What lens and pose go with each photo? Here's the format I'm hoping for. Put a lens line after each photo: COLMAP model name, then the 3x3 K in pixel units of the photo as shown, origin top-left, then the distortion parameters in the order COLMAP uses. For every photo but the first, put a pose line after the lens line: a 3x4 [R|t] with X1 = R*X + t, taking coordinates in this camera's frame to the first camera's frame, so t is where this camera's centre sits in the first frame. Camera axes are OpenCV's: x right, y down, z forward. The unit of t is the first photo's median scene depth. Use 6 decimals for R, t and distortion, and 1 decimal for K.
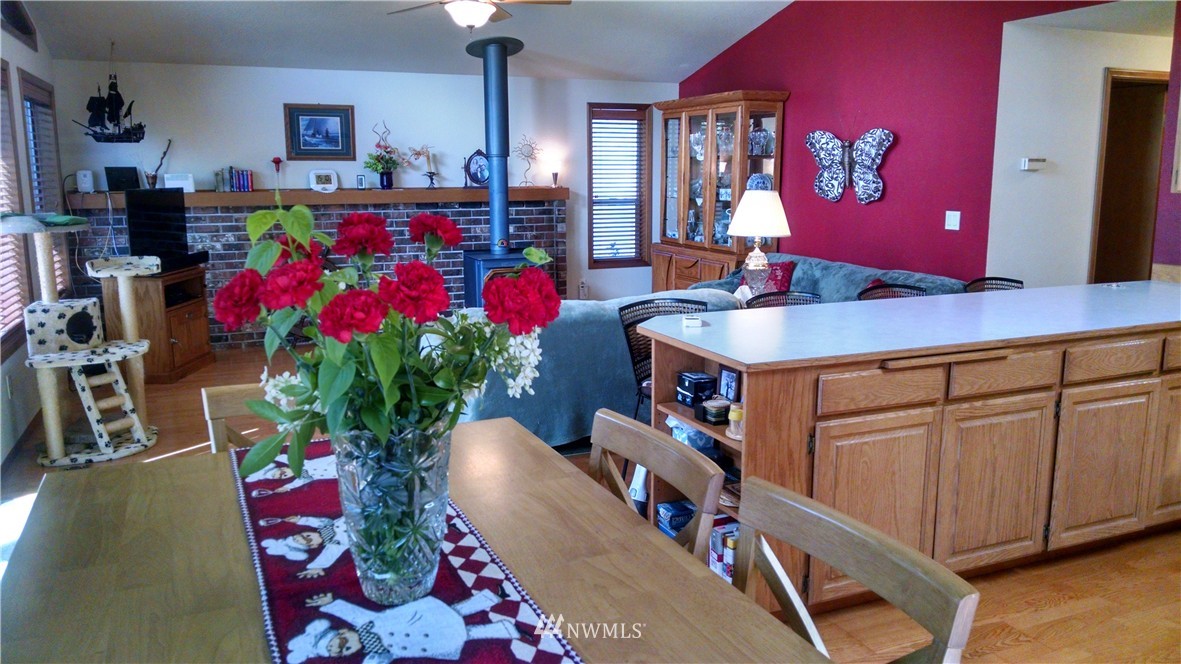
lens RADIAL K [[893.6, 0, 587.9], [0, 893.6, 335.4], [0, 0, 1]] dist [0.038144, -0.074994]
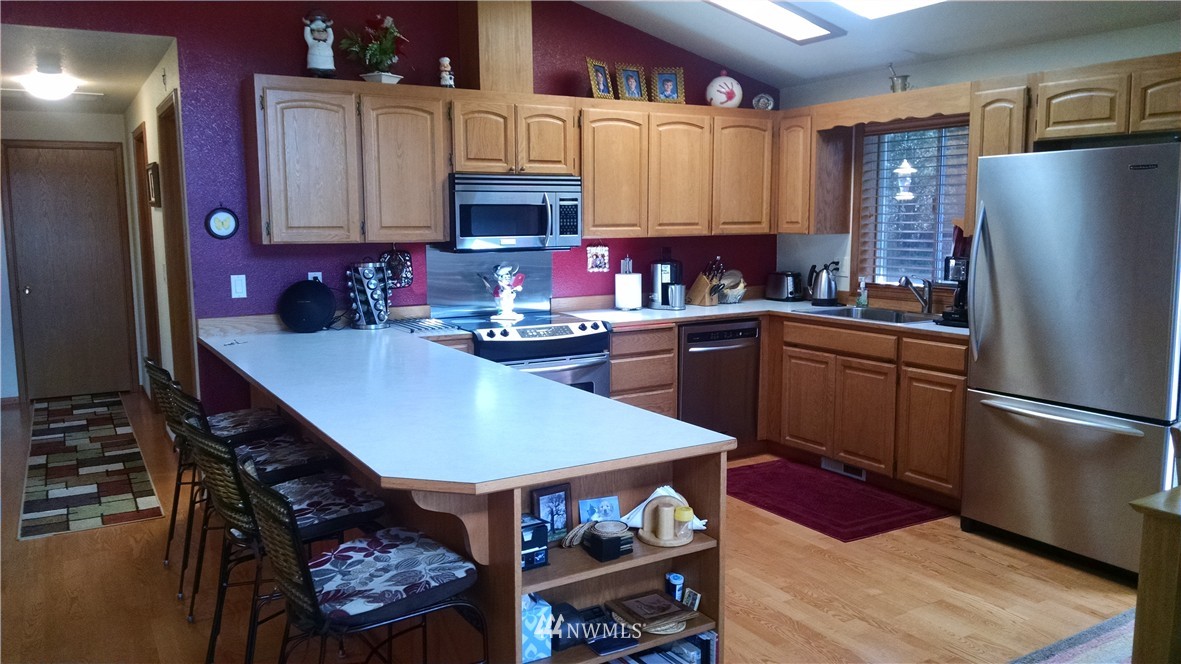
lens RADIAL K [[893.6, 0, 587.9], [0, 893.6, 335.4], [0, 0, 1]] dist [0.038144, -0.074994]
pose [[-0.126343, -0.125648, 0.983997, -0.231612], [0.181316, 0.972310, 0.147437, -0.079232], [-0.975275, 0.197042, -0.100062, 0.424642]]
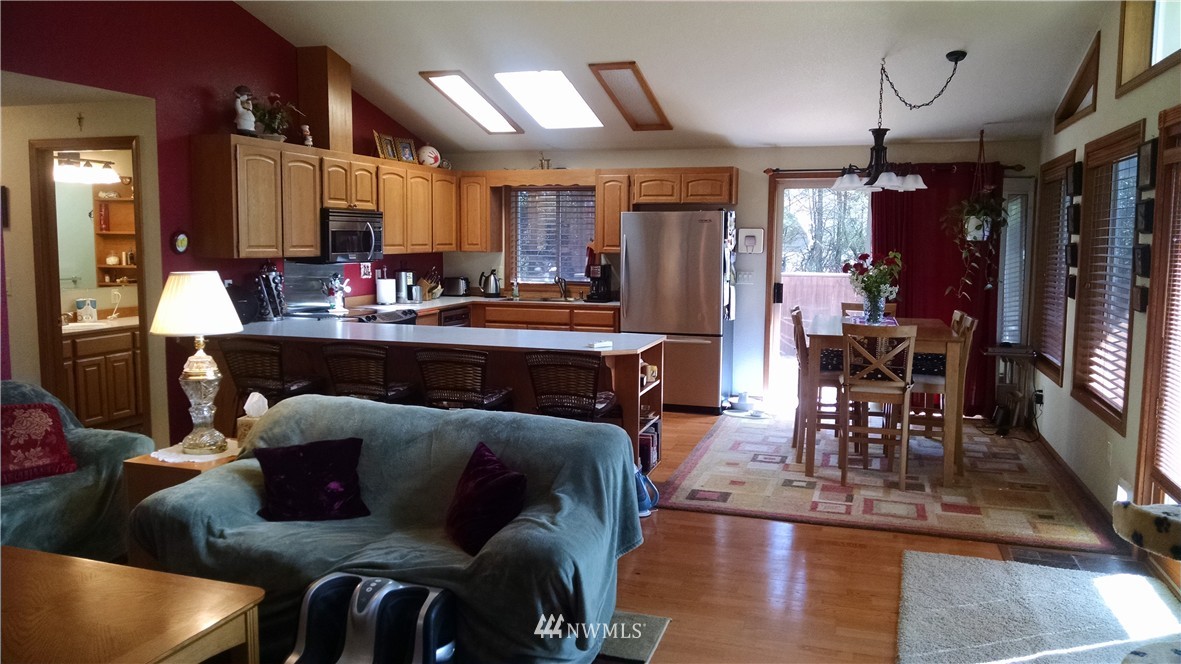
lens RADIAL K [[893.6, 0, 587.9], [0, 893.6, 335.4], [0, 0, 1]] dist [0.038144, -0.074994]
pose [[-0.754414, -0.073821, 0.652234, -0.375938], [0.110778, 0.965084, 0.237363, -0.174395], [-0.646983, 0.251323, -0.719895, 0.933089]]
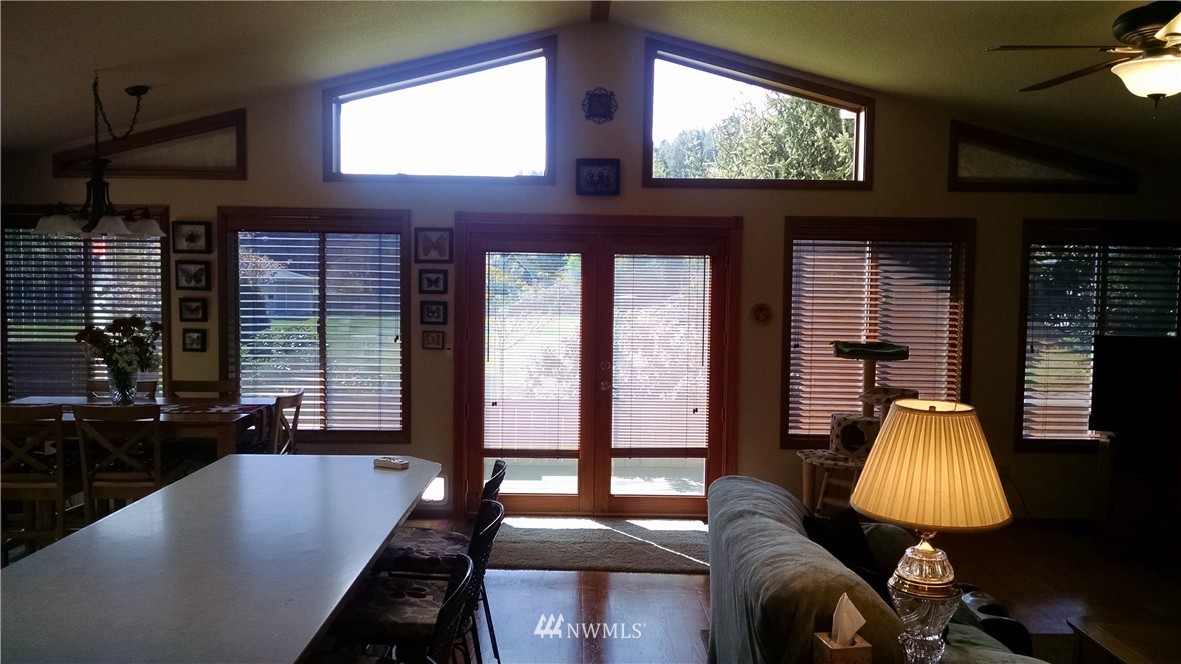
lens RADIAL K [[893.6, 0, 587.9], [0, 893.6, 335.4], [0, 0, 1]] dist [0.038144, -0.074994]
pose [[-0.383290, 0.050306, -0.922257, 0.443126], [-0.177293, 0.975940, 0.126917, -0.151160], [0.906452, 0.212156, -0.365149, 0.697858]]
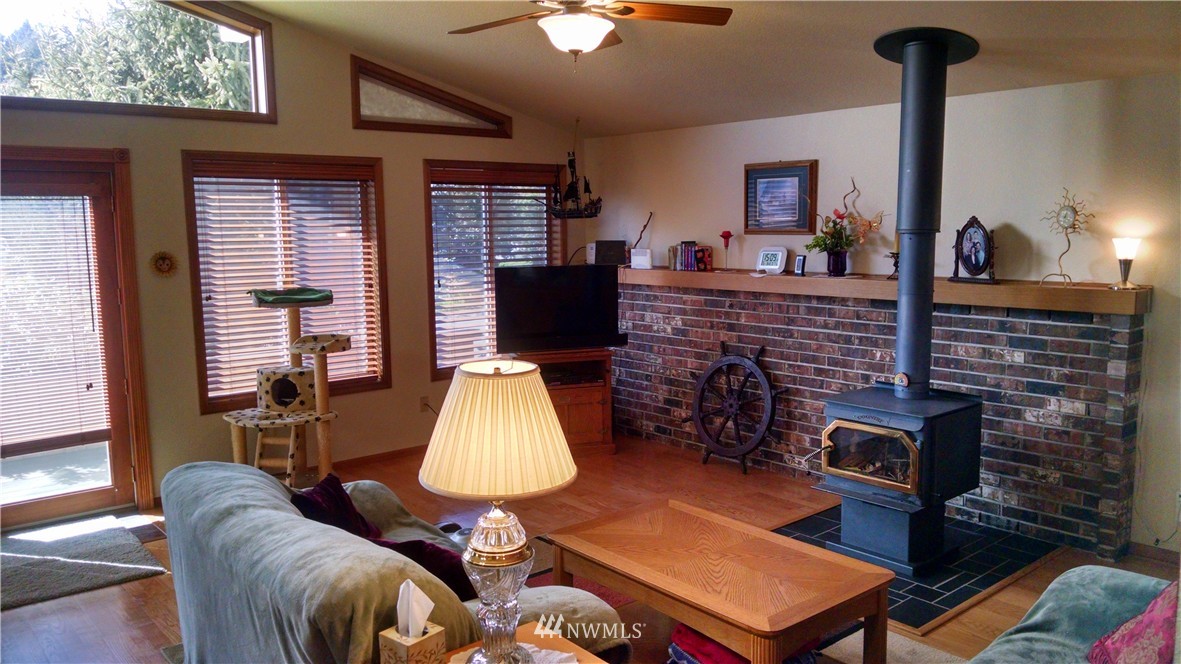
lens RADIAL K [[893.6, 0, 587.9], [0, 893.6, 335.4], [0, 0, 1]] dist [0.038144, -0.074994]
pose [[0.302200, 0.122858, -0.945294, 0.400548], [-0.160210, 0.984100, 0.076685, -0.147122], [0.939685, 0.128271, 0.317078, 0.635468]]
